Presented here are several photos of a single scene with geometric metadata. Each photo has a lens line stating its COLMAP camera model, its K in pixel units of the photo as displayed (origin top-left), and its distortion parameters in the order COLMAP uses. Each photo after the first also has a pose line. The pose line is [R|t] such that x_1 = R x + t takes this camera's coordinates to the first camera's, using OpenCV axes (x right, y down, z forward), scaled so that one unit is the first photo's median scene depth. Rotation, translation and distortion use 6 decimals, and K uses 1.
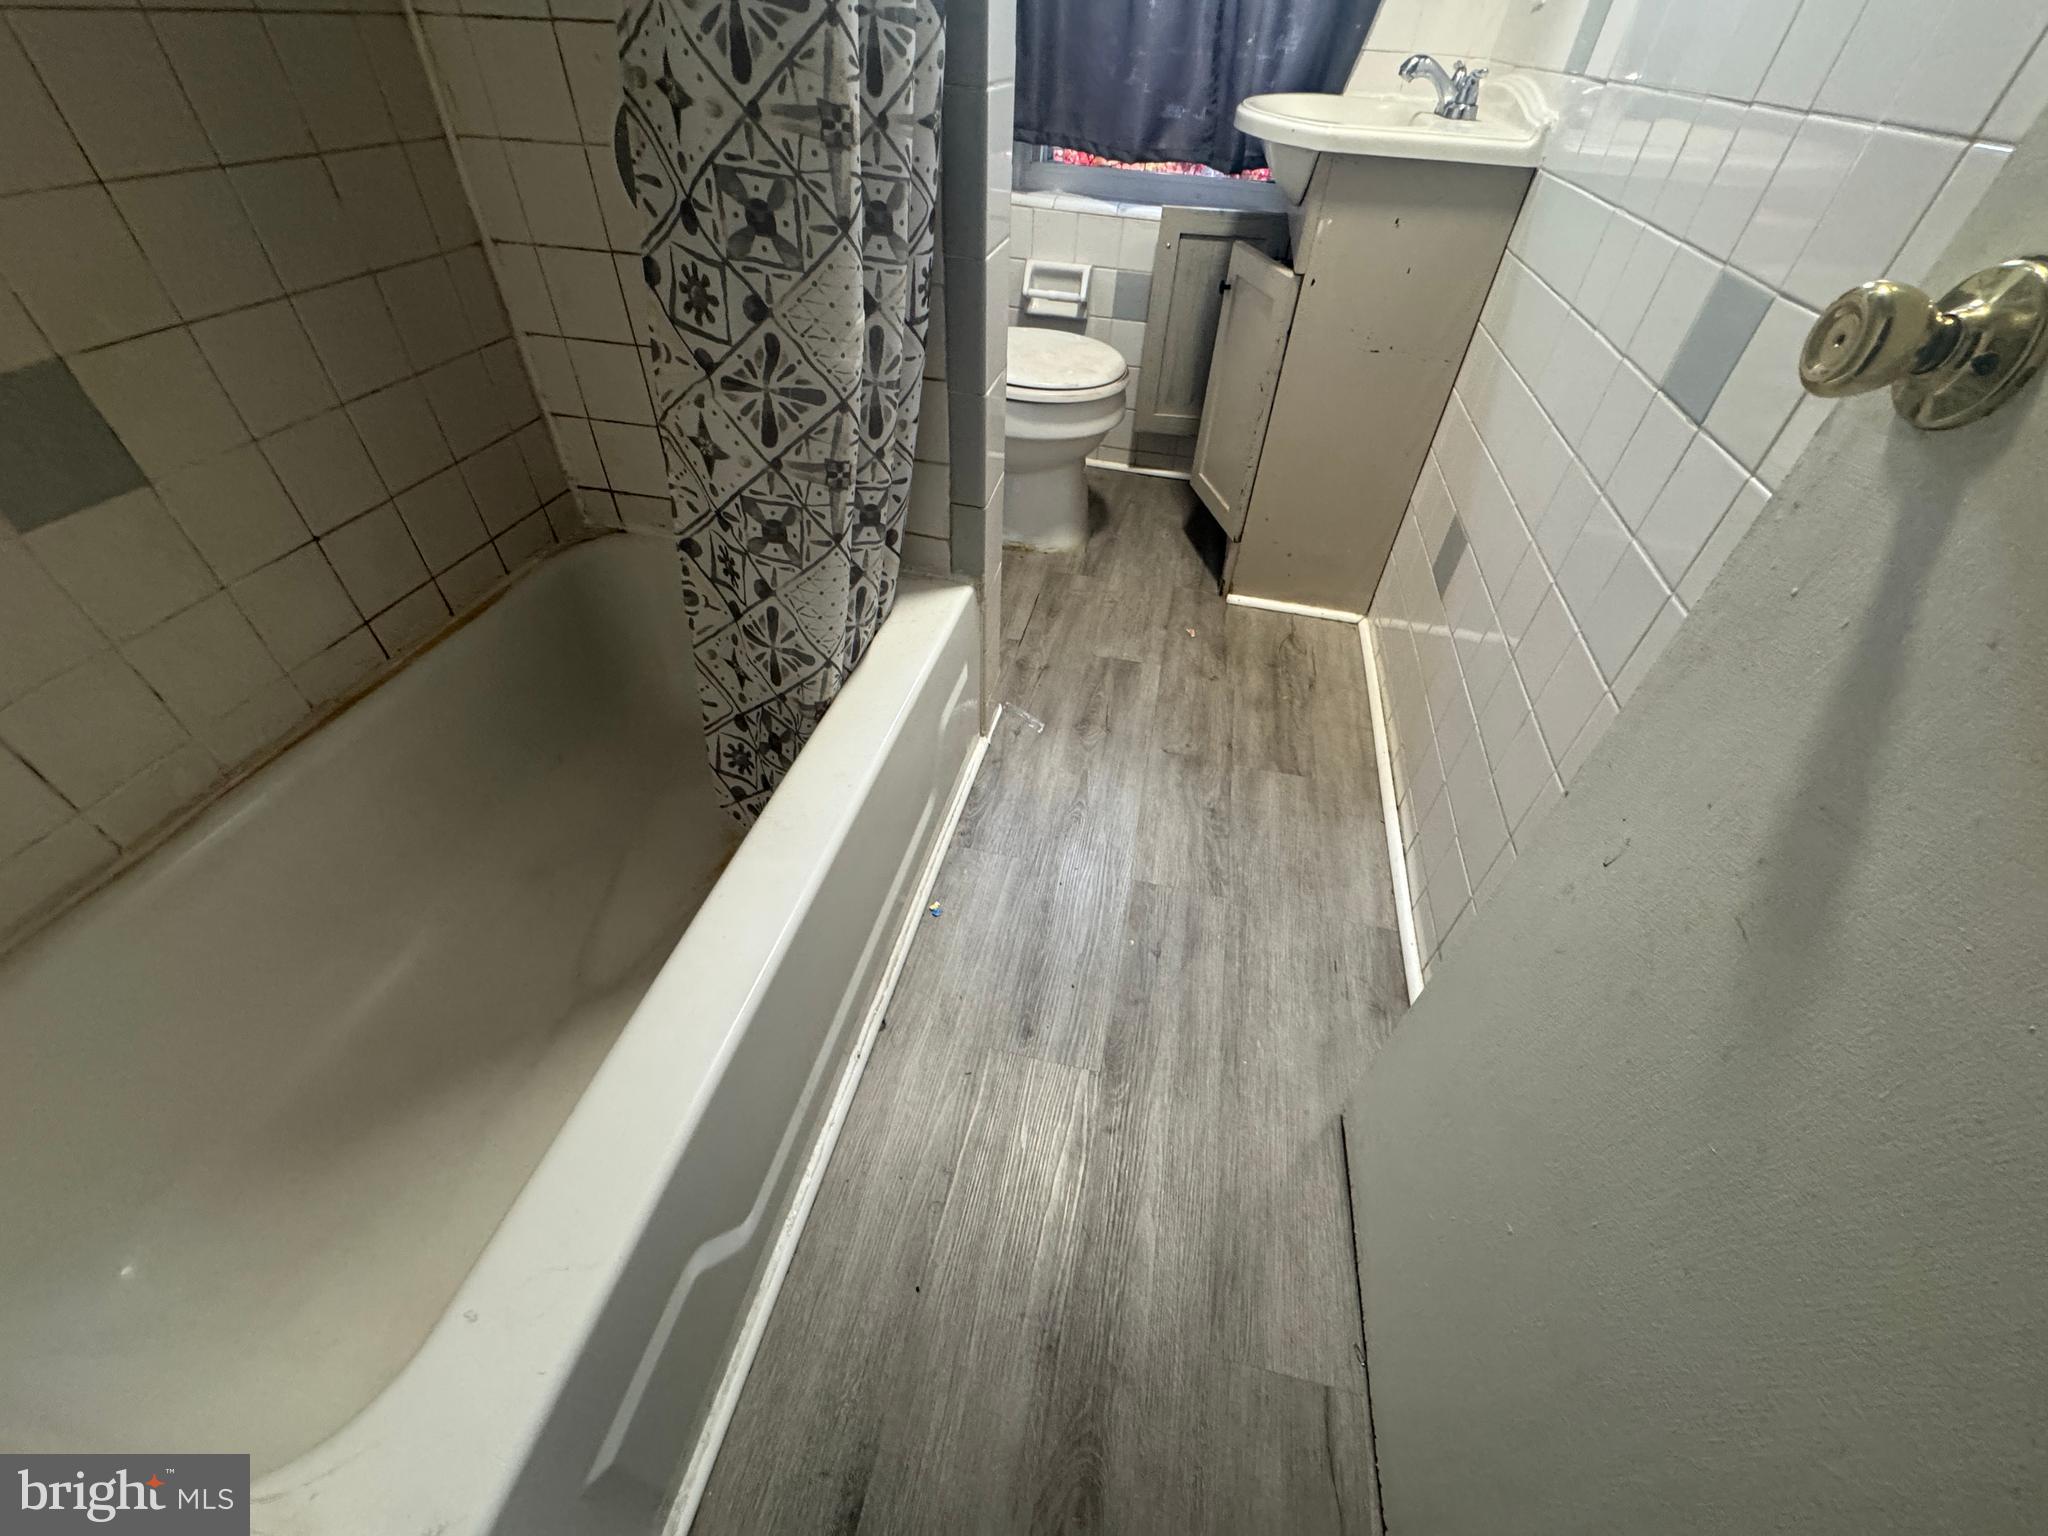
lens RADIAL K [[816.7, 0, 1027.2], [0, 816.7, 762.6], [0, 0, 1]] dist [-0.003215, -0.000035]
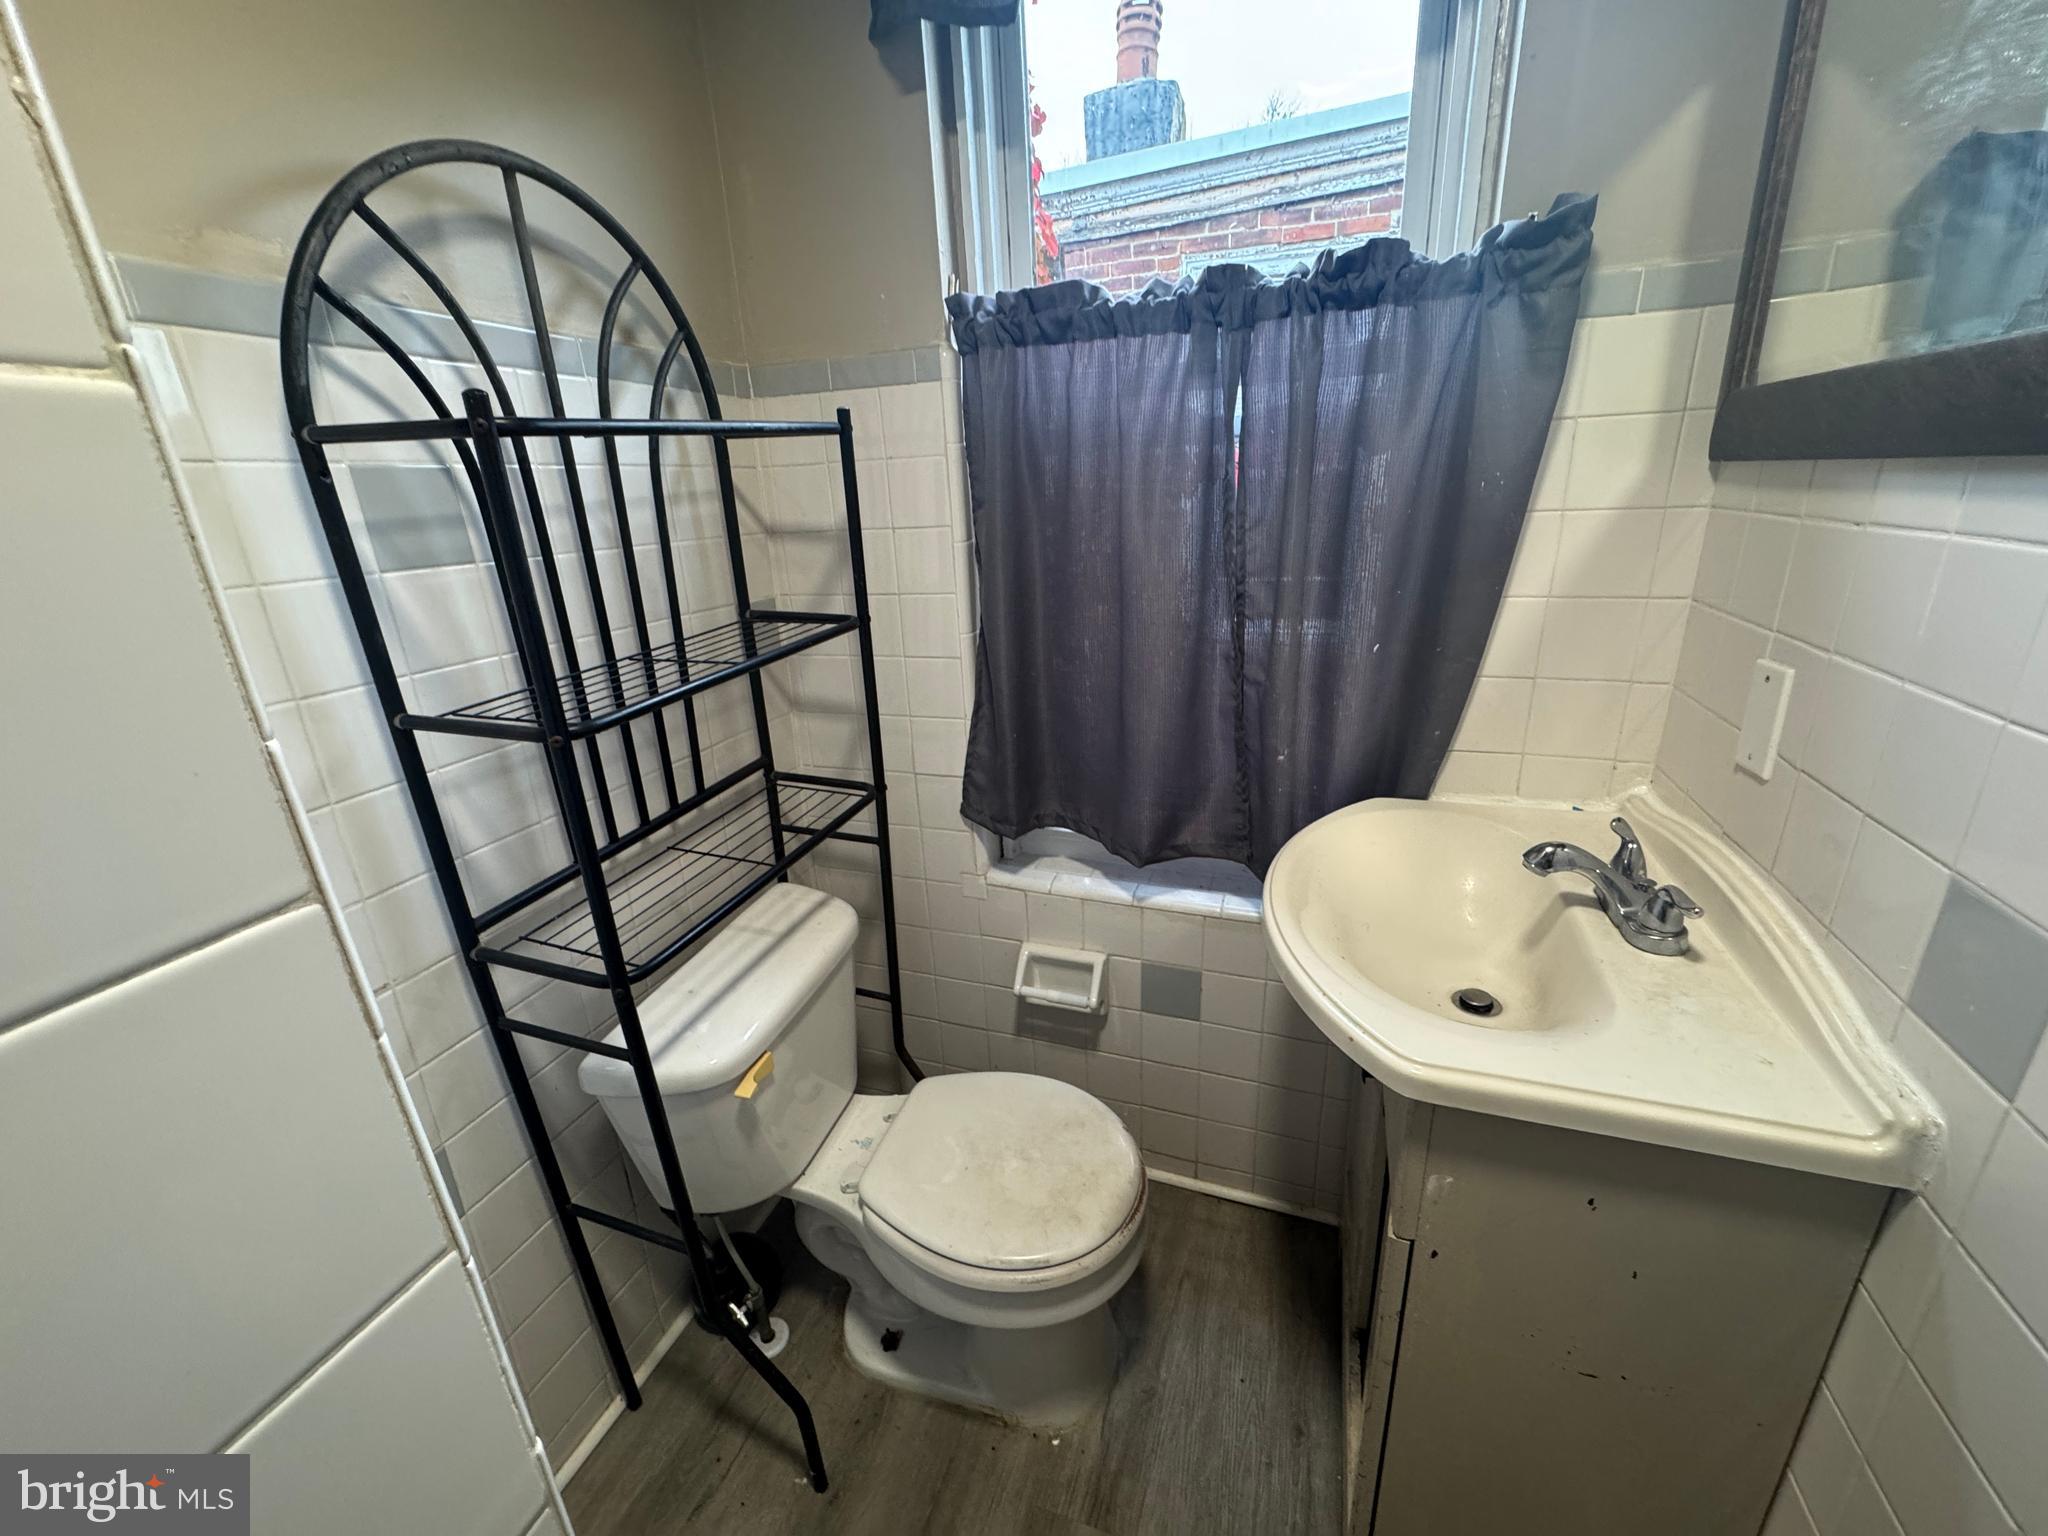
lens RADIAL K [[816.7, 0, 1027.2], [0, 816.7, 762.6], [0, 0, 1]] dist [-0.003215, -0.000035]
pose [[0.986413, -0.042164, -0.158785, 0.203981], [-0.025891, 0.914529, -0.403691, -0.717400], [0.162234, 0.402317, 0.901011, 0.384819]]
